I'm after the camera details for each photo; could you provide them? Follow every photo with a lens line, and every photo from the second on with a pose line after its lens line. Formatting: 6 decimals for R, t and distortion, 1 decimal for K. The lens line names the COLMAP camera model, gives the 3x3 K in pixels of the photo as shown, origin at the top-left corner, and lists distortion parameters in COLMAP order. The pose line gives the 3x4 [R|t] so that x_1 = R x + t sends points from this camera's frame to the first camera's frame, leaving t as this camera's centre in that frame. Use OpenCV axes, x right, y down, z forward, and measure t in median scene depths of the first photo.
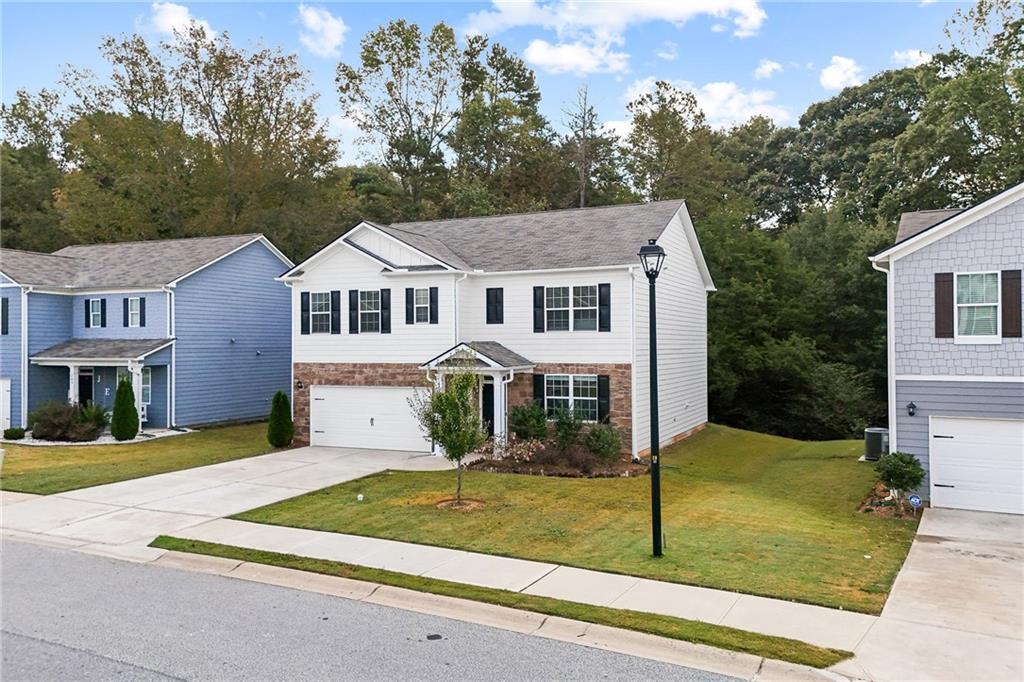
lens RADIAL K [[735.4, 0, 517.3], [0, 735.4, 335.7], [0, 0, 1]] dist [0.054214, -0.037554]
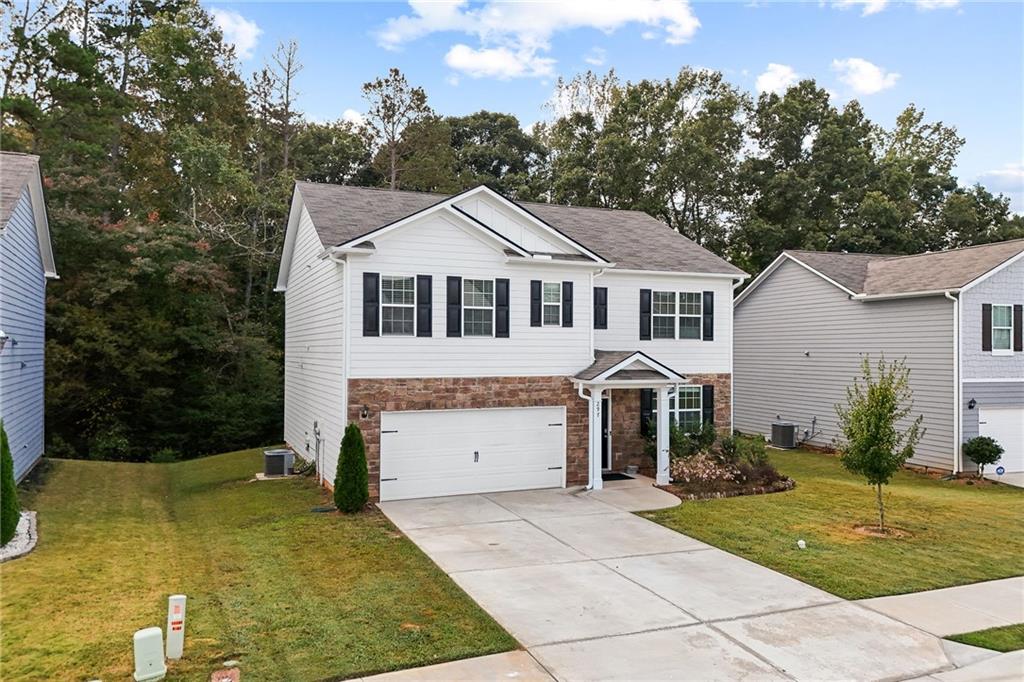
lens RADIAL K [[735.4, 0, 501.2], [0, 735.4, 347.4], [0, 0, 1]] dist [0.054214, -0.037554]
pose [[0.688286, 0.009540, 0.725377, -0.744489], [-0.016164, 0.999867, 0.002187, 0.005222], [-0.725260, -0.013230, 0.688348, 0.491590]]
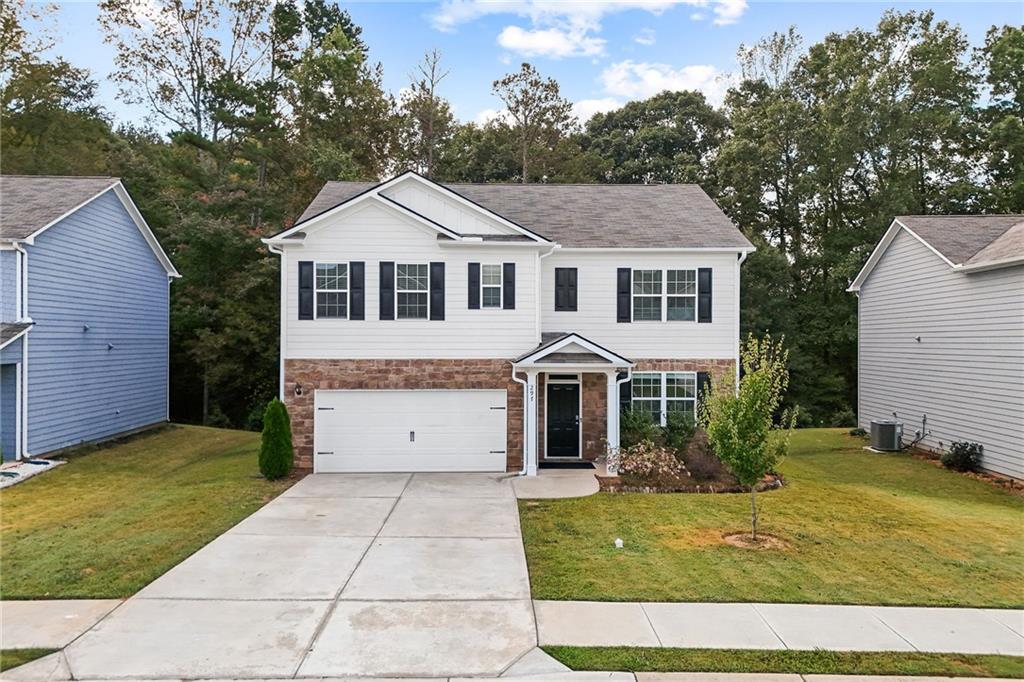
lens RADIAL K [[735.4, 0, 502.6], [0, 735.4, 332.6], [0, 0, 1]] dist [0.054214, -0.037554]
pose [[0.904913, 0.011316, 0.425446, -0.454268], [-0.012227, 0.999925, -0.000589, 0.009330], [-0.425421, -0.004669, 0.904984, 0.281174]]
